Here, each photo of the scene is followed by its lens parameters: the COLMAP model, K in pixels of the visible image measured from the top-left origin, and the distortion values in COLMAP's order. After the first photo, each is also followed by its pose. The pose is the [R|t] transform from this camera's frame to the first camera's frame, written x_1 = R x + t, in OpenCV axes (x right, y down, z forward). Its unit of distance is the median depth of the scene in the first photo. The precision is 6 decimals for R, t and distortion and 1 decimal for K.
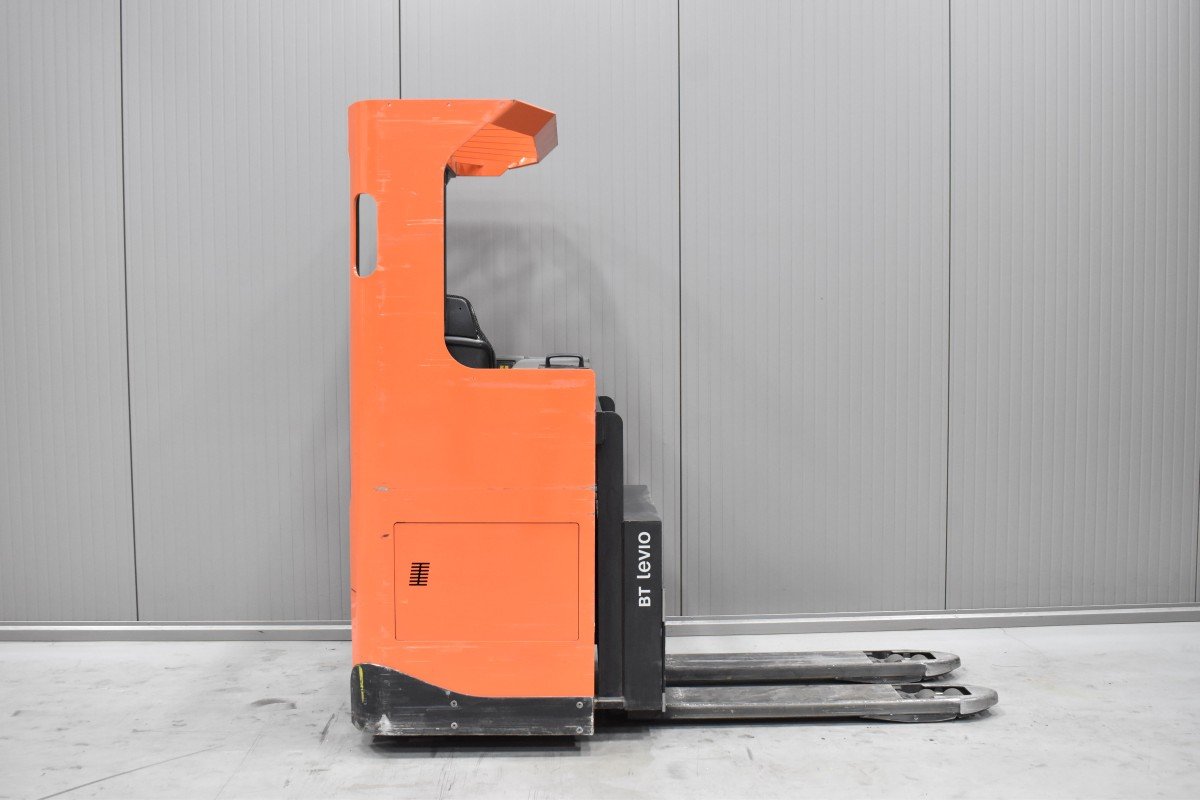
lens RADIAL K [[1125.4, 0, 598.5], [0, 1125.4, 401.2], [0, 0, 1]] dist [-0.075747, 0.000000]
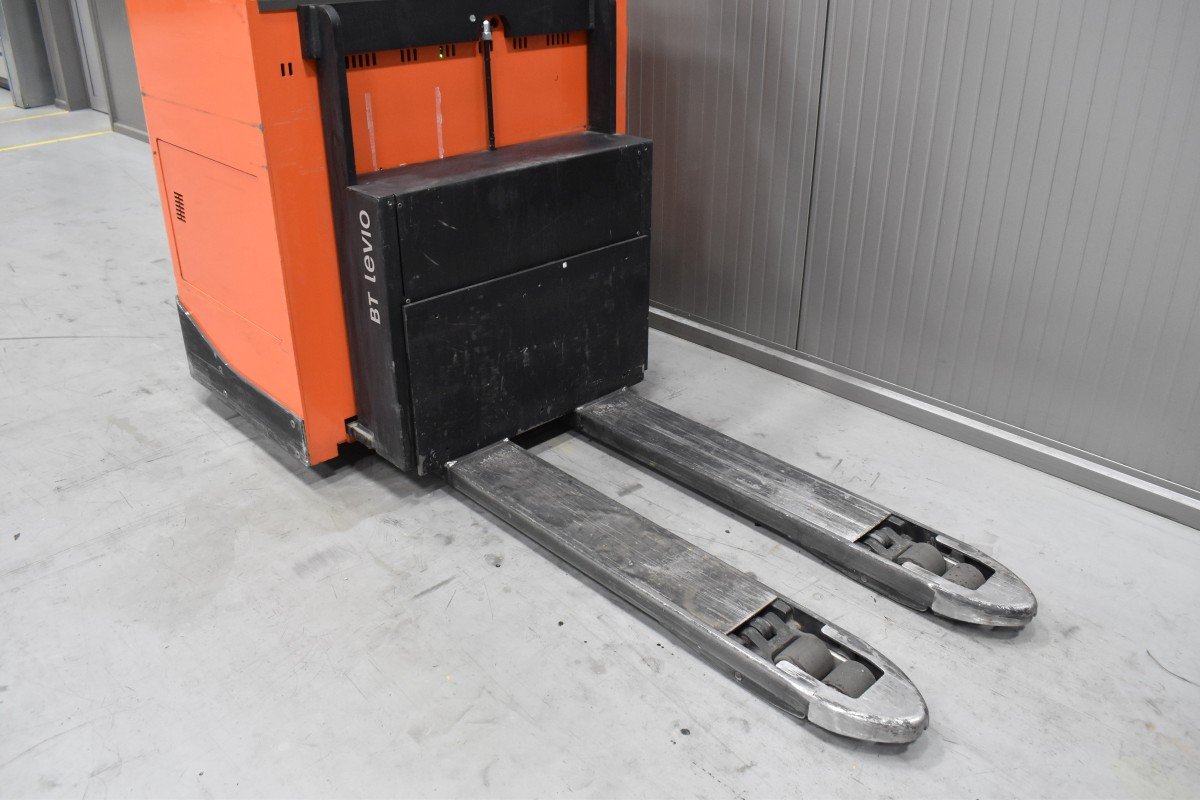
lens RADIAL K [[953.5, 0, 596.0], [0, 953.5, 394.6], [0, 0, 1]] dist [-0.081545, 0.000117]
pose [[0.672360, 0.333861, -0.660658, 0.518689], [-0.056251, 0.912974, 0.404121, -0.011116], [0.738084, -0.234552, 0.632627, 0.744761]]
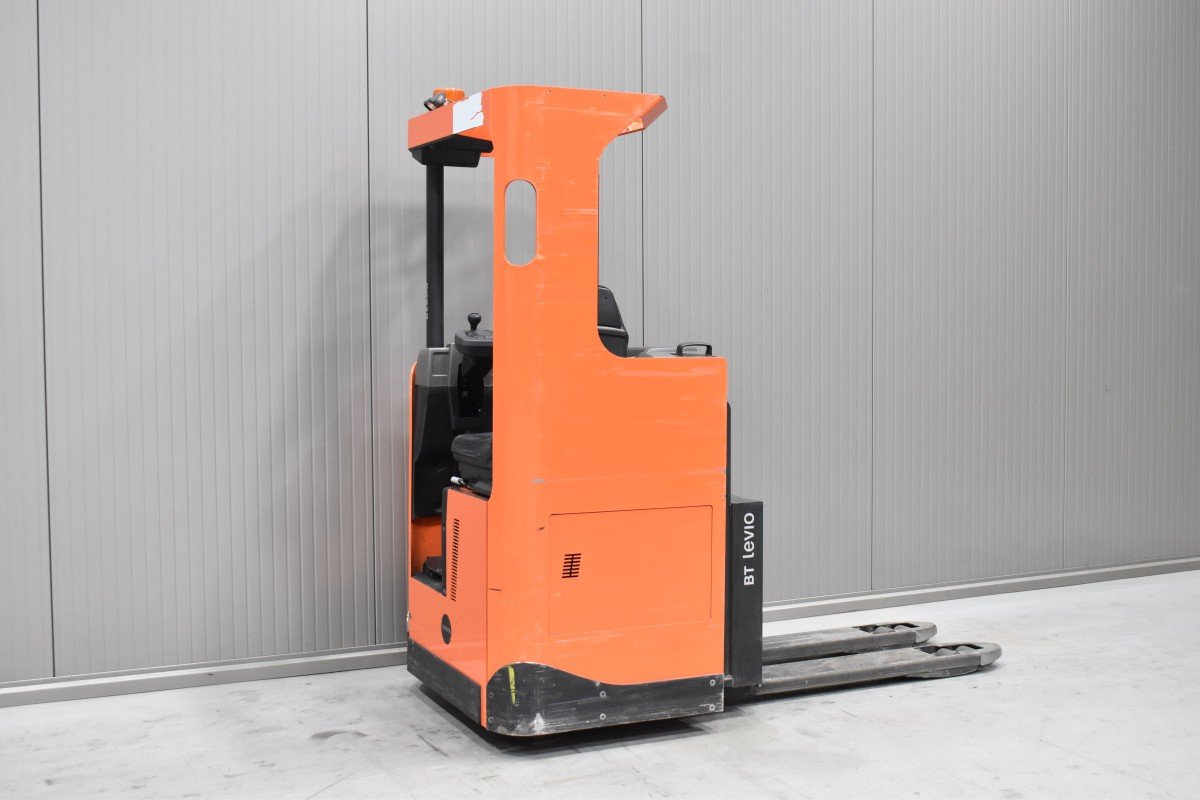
lens RADIAL K [[1443.3, 0, 598.9], [0, 1443.3, 401.7], [0, 0, 1]] dist [-0.041781, 0.000000]
pose [[0.914282, -0.022626, 0.404446, -0.633858], [0.026887, 0.999627, -0.004859, 0.015810], [-0.404185, 0.015317, 0.914549, -0.173141]]
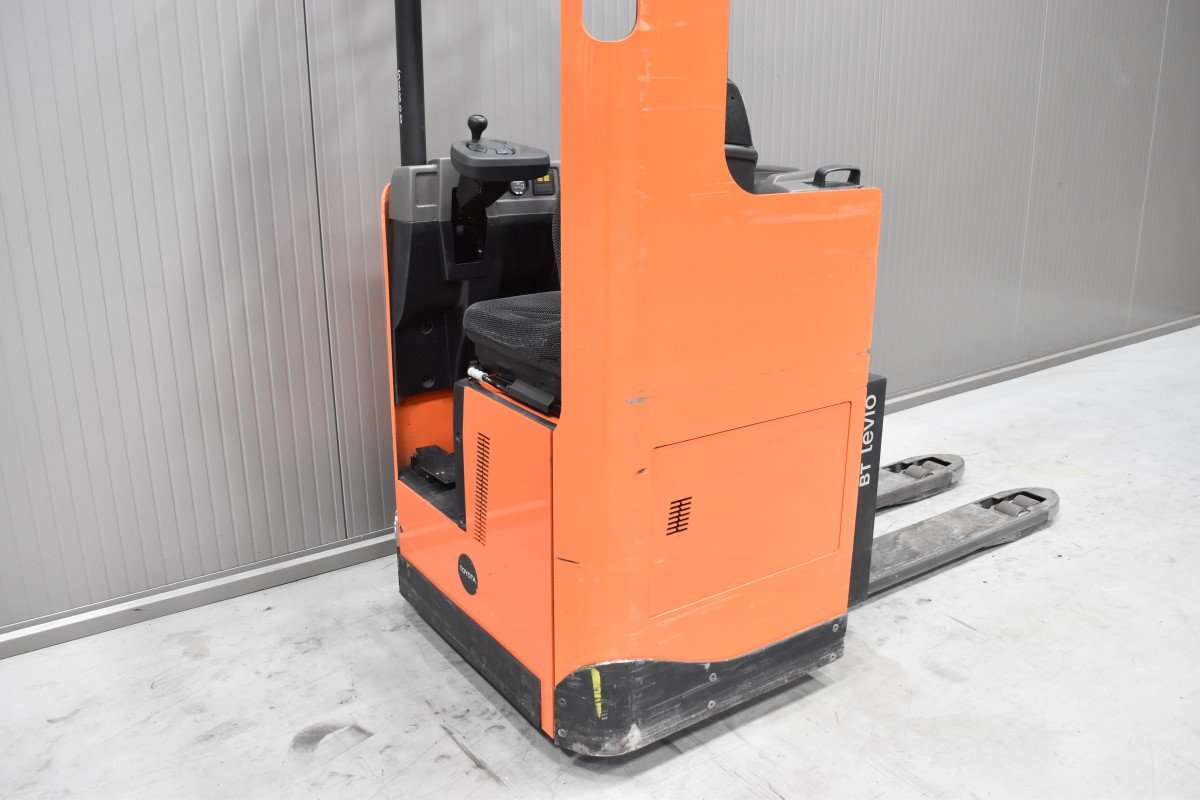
lens RADIAL K [[1021.6, 0, 602.8], [0, 1021.6, 399.3], [0, 0, 1]] dist [-0.090632, 0.029427]
pose [[0.835202, -0.160332, 0.526052, -0.488364], [0.036555, 0.970628, 0.237794, -0.054792], [-0.548727, -0.179376, 0.816531, 0.535030]]
